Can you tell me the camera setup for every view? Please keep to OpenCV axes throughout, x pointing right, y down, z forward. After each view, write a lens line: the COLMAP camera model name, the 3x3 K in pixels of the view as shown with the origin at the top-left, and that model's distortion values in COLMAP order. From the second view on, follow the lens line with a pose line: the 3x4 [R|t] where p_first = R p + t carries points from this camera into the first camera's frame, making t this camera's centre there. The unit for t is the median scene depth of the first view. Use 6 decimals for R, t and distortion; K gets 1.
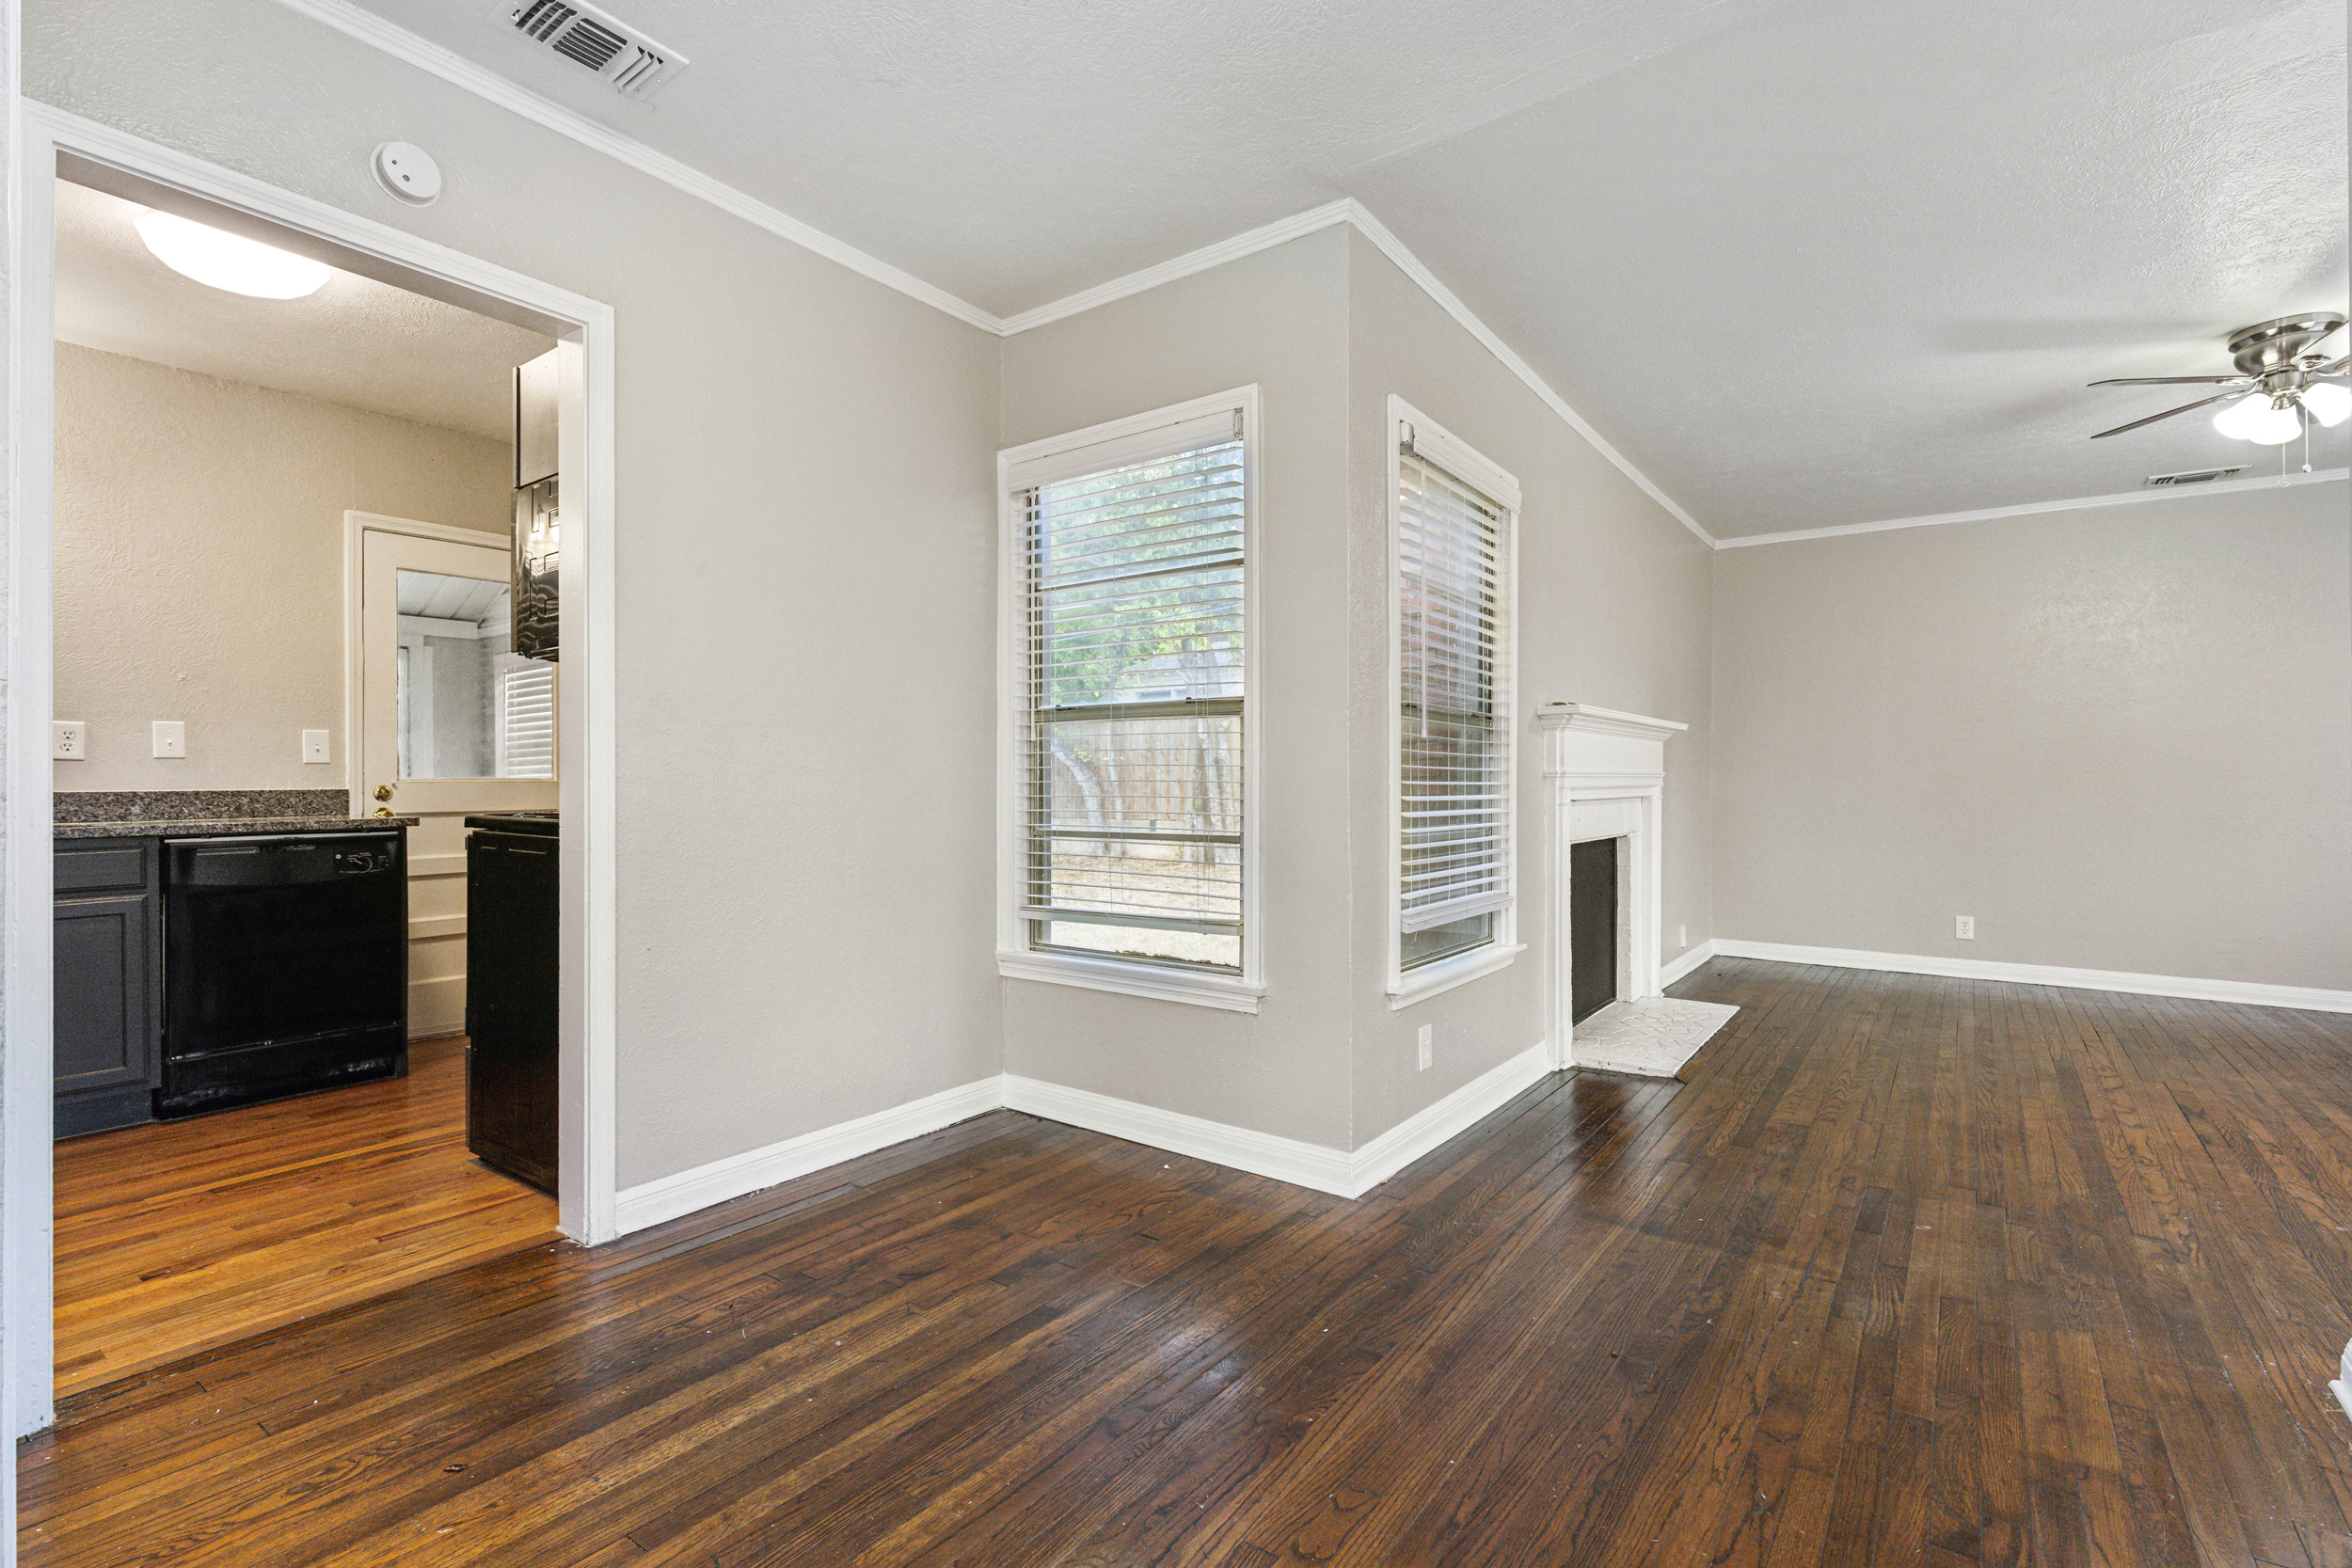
lens RADIAL K [[1079.1, 0, 1176.8], [0, 1079.1, 780.7], [0, 0, 1]] dist [0.011994, -0.002359]
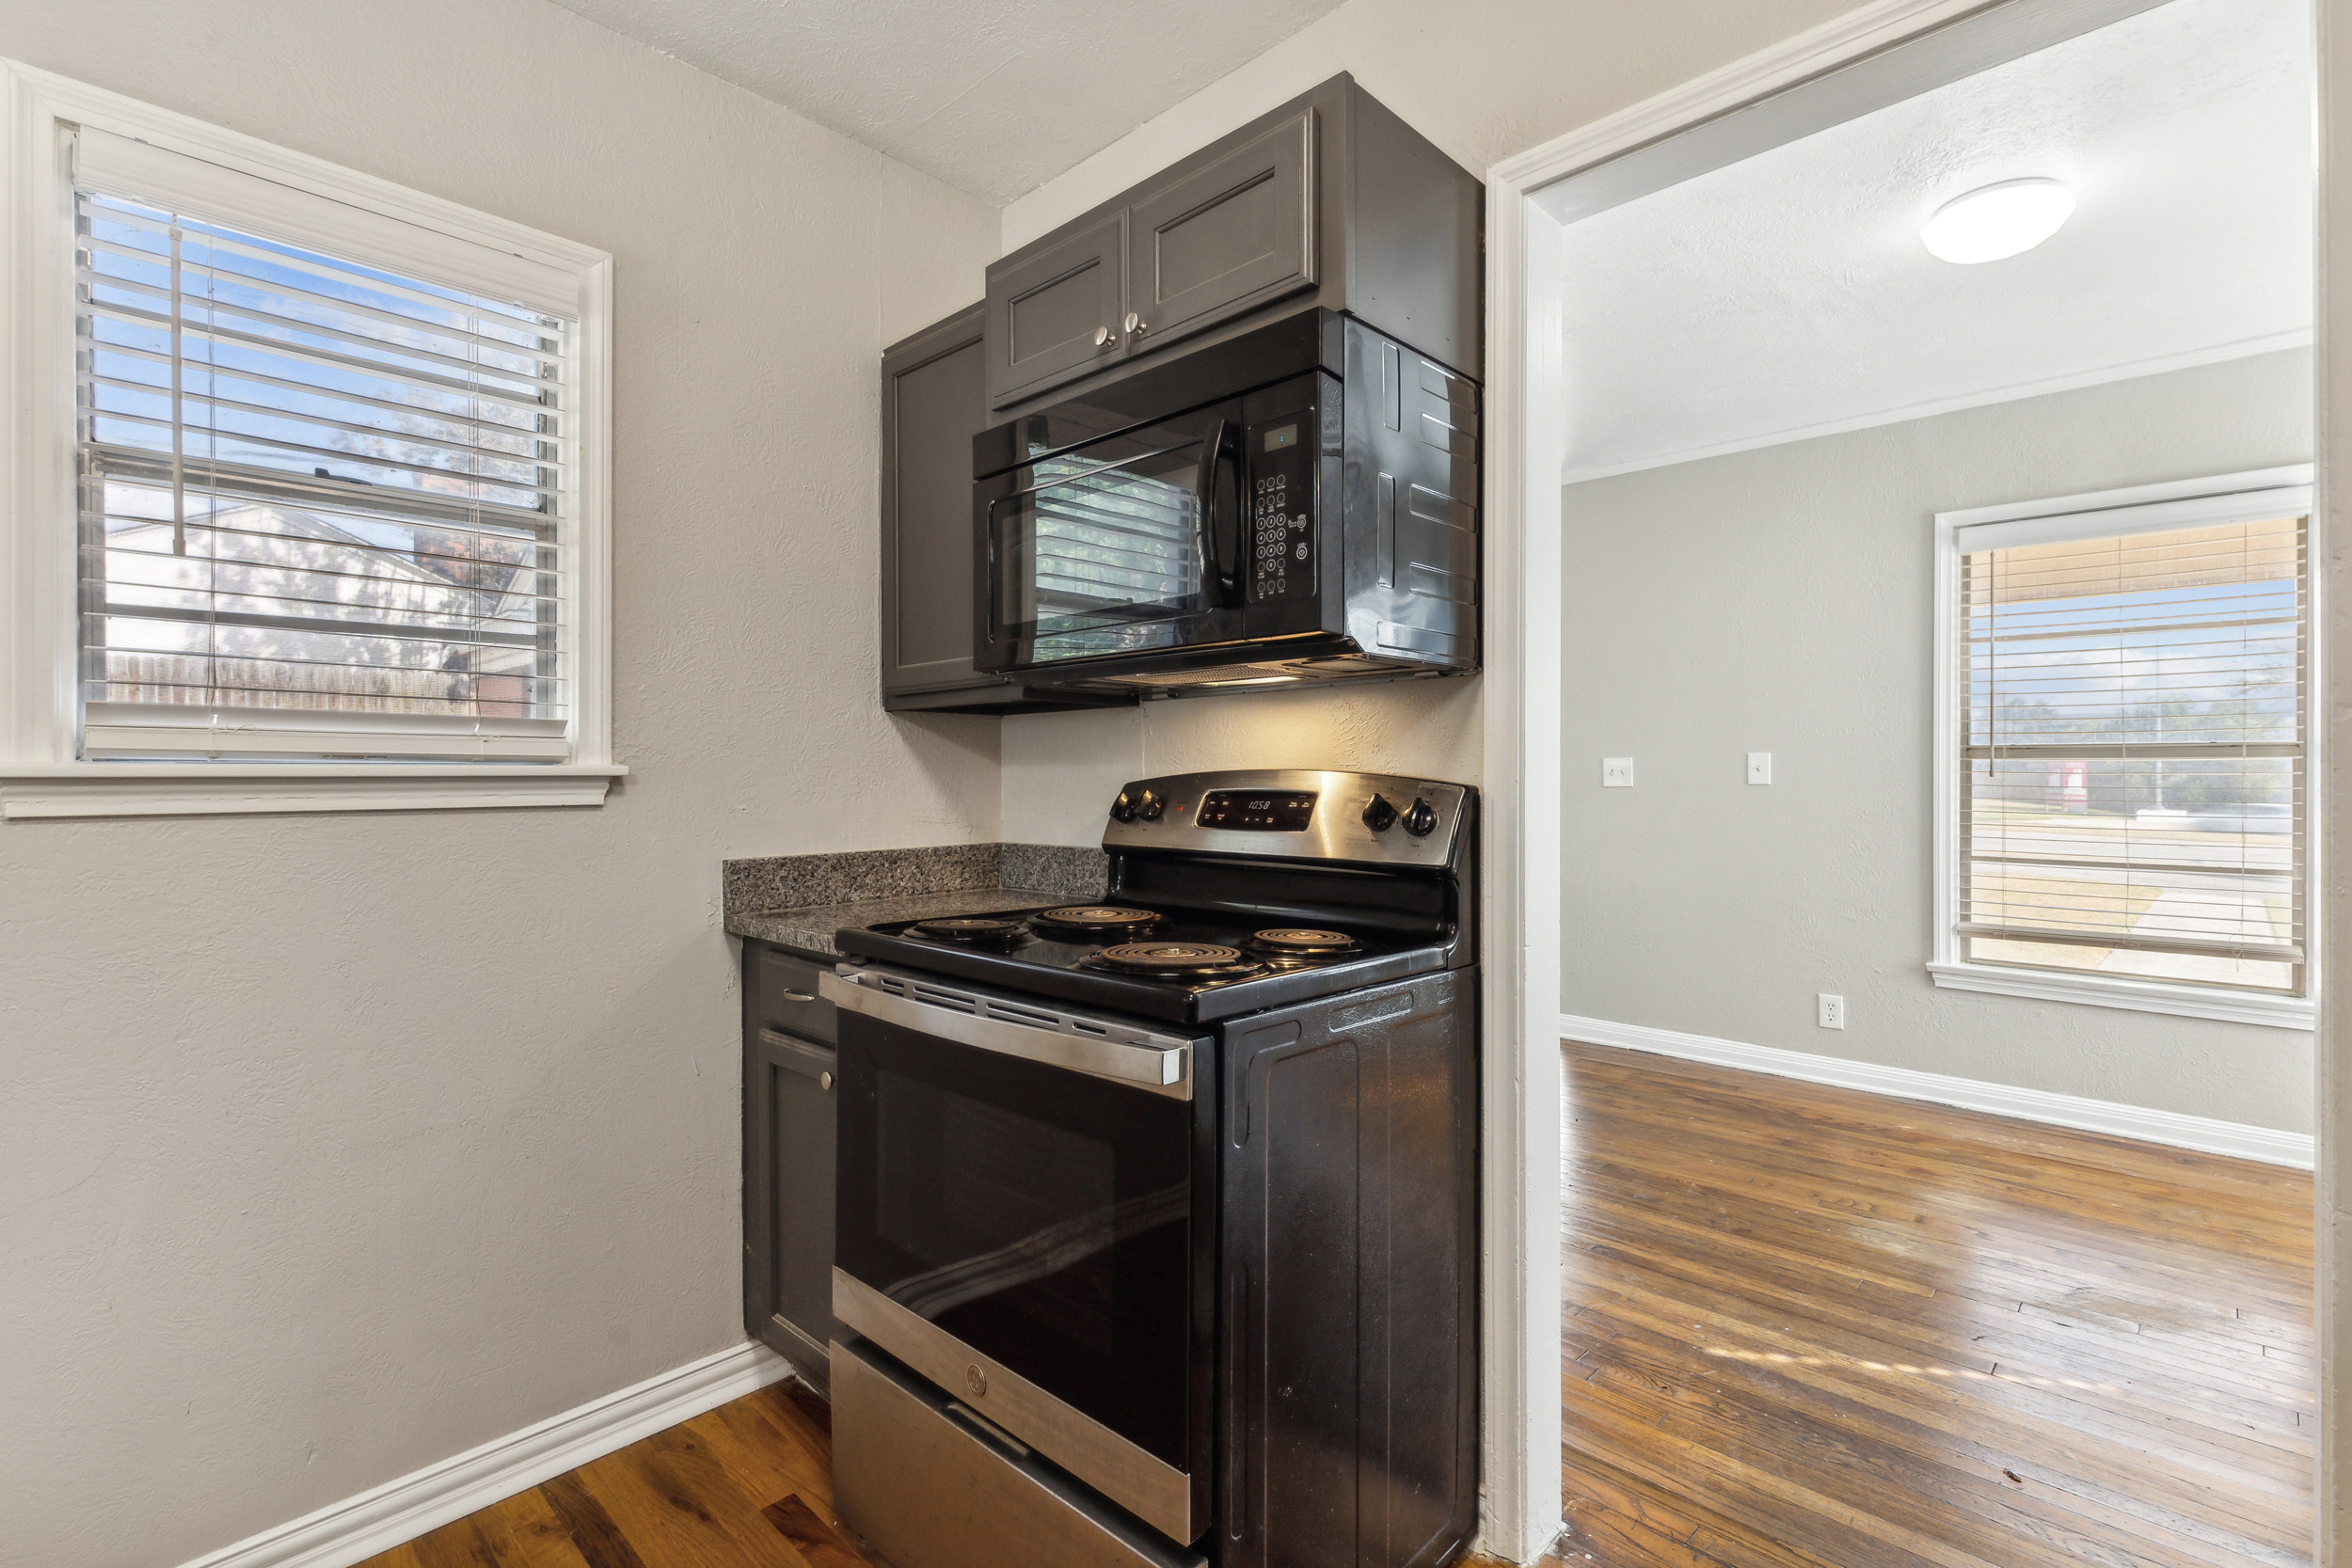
lens RADIAL K [[1079.1, 0, 1177.6], [0, 1079.1, 768.3], [0, 0, 1]] dist [0.011994, -0.002359]
pose [[0.140873, 0.002309, 0.990025, -1.246514], [-0.005371, 0.999984, -0.001568, -0.068874], [-0.990013, -0.005097, 0.140883, 1.110432]]
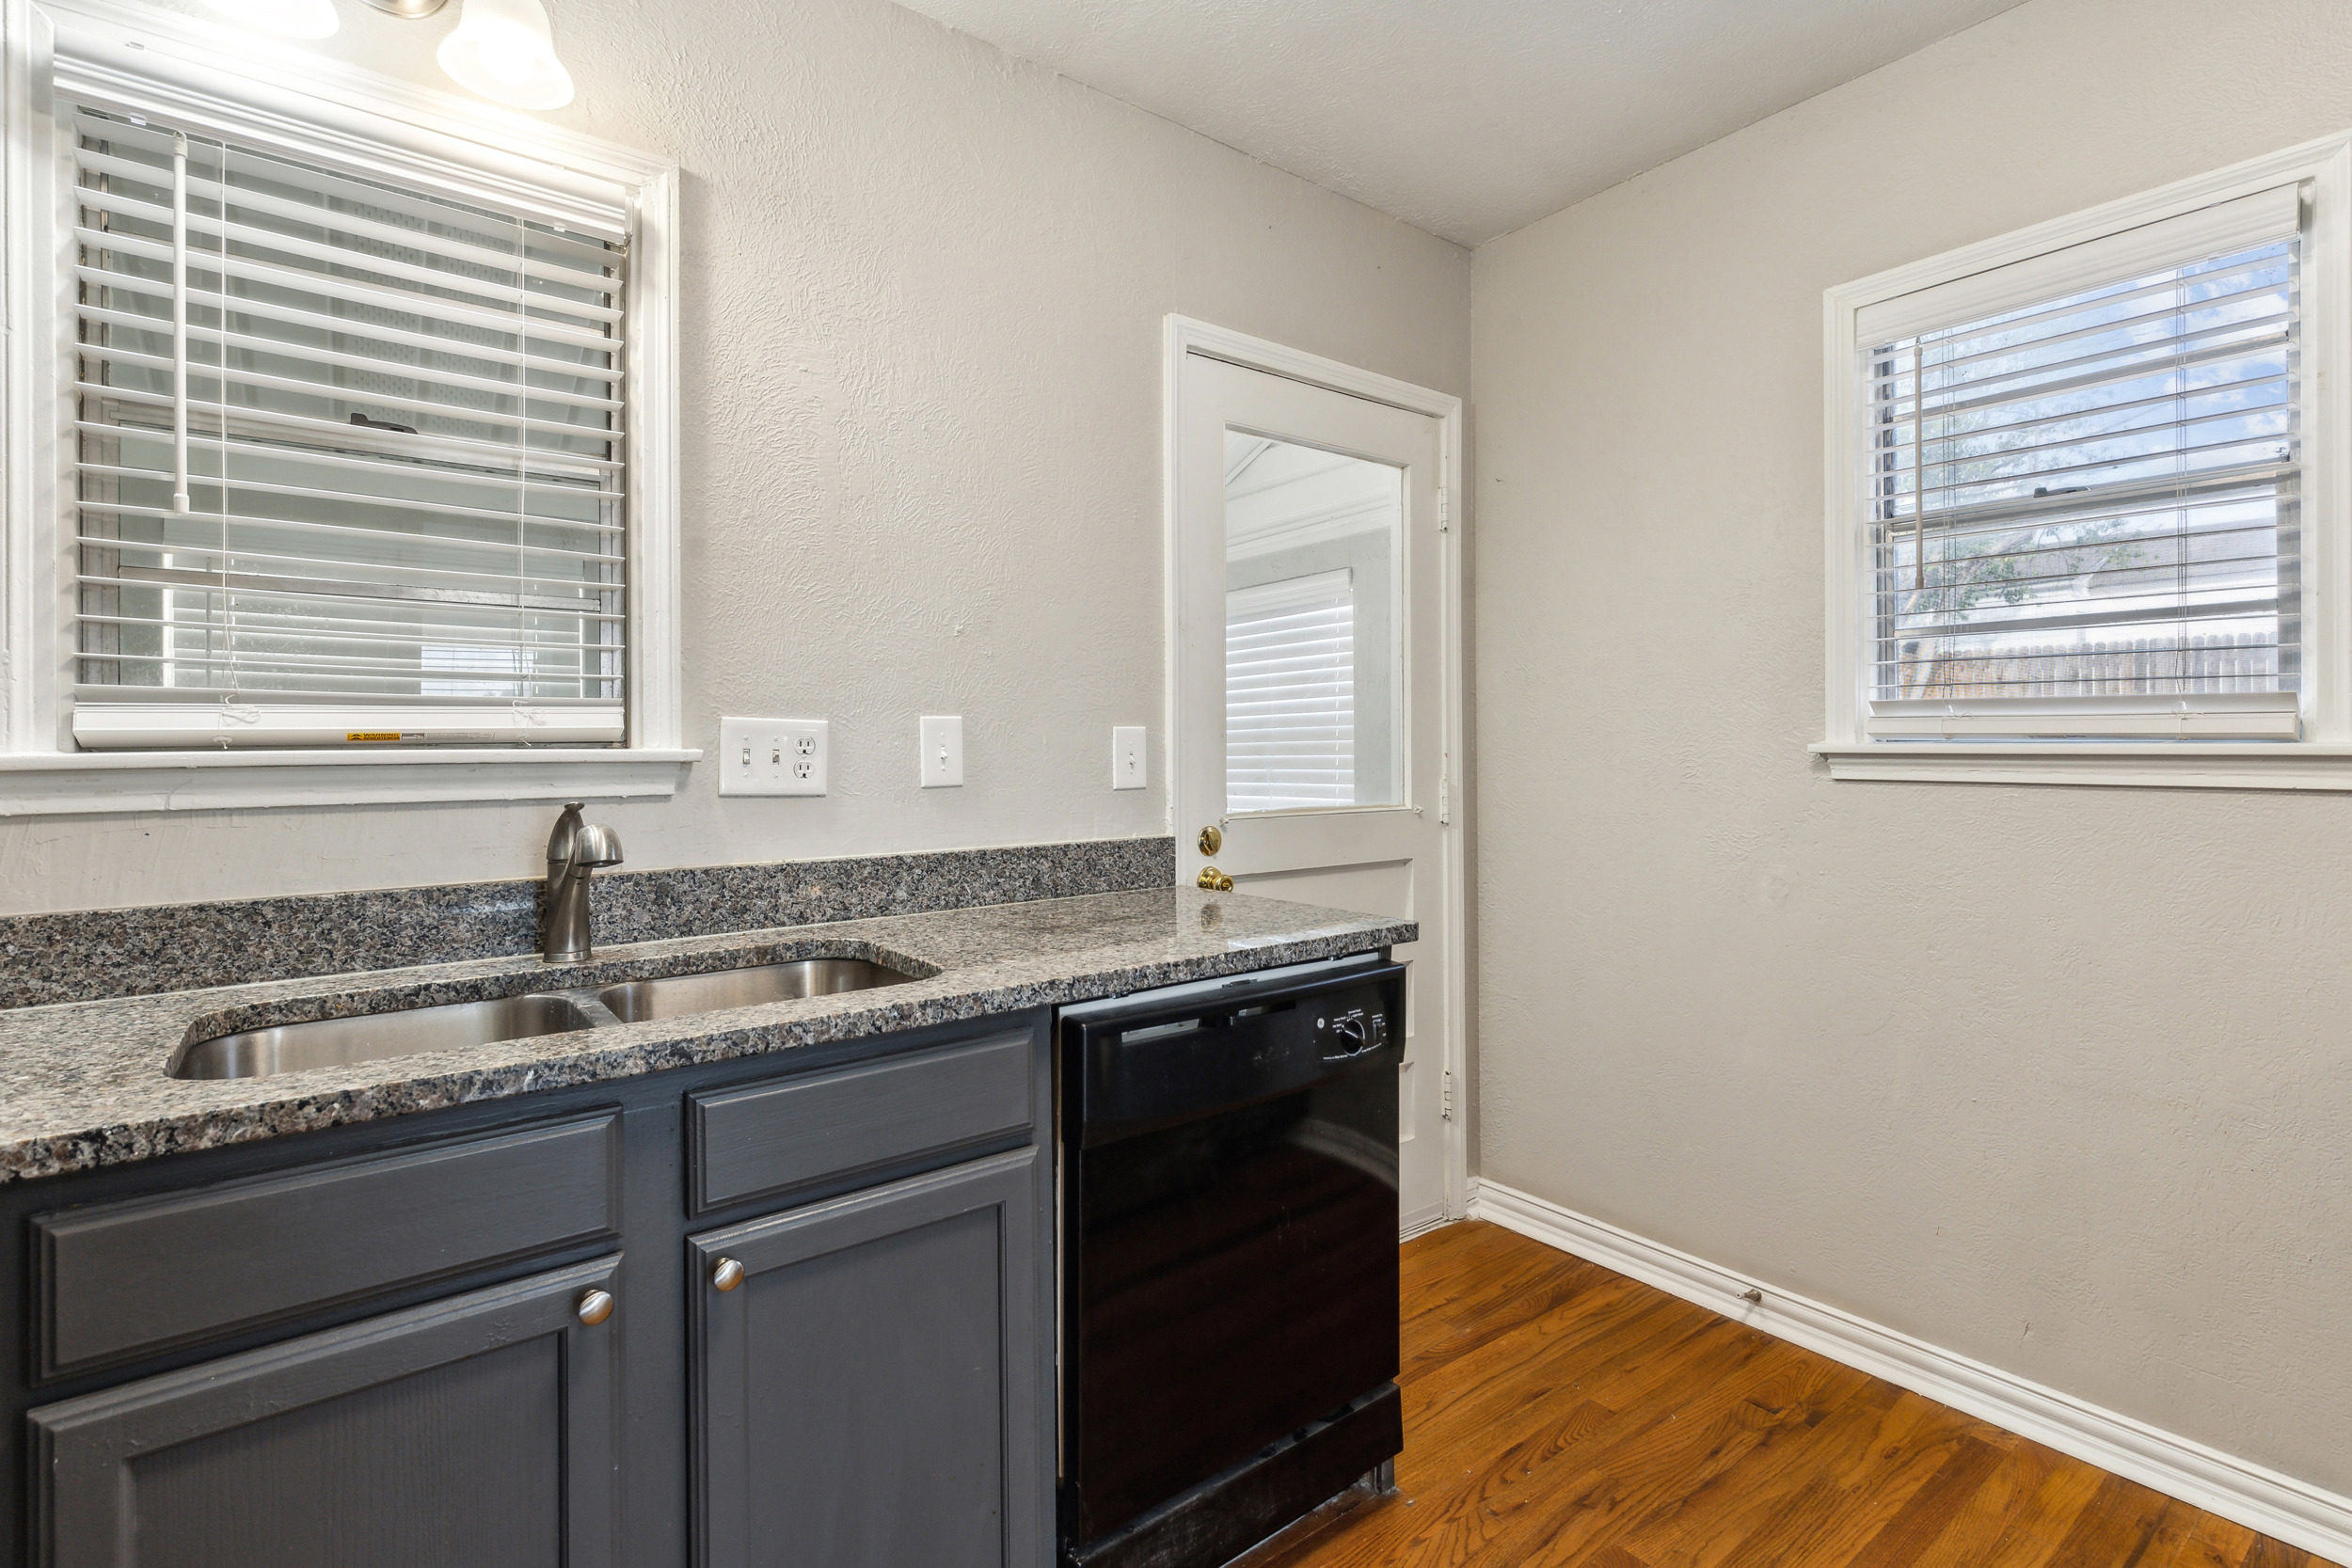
lens RADIAL K [[1079.1, 0, 1190.5], [0, 1079.1, 769.9], [0, 0, 1]] dist [0.011994, -0.002359]
pose [[0.964244, 0.013549, -0.264670, -1.050843], [-0.008196, 0.999739, 0.021318, -0.062619], [0.264890, -0.018387, 0.964103, 0.837818]]
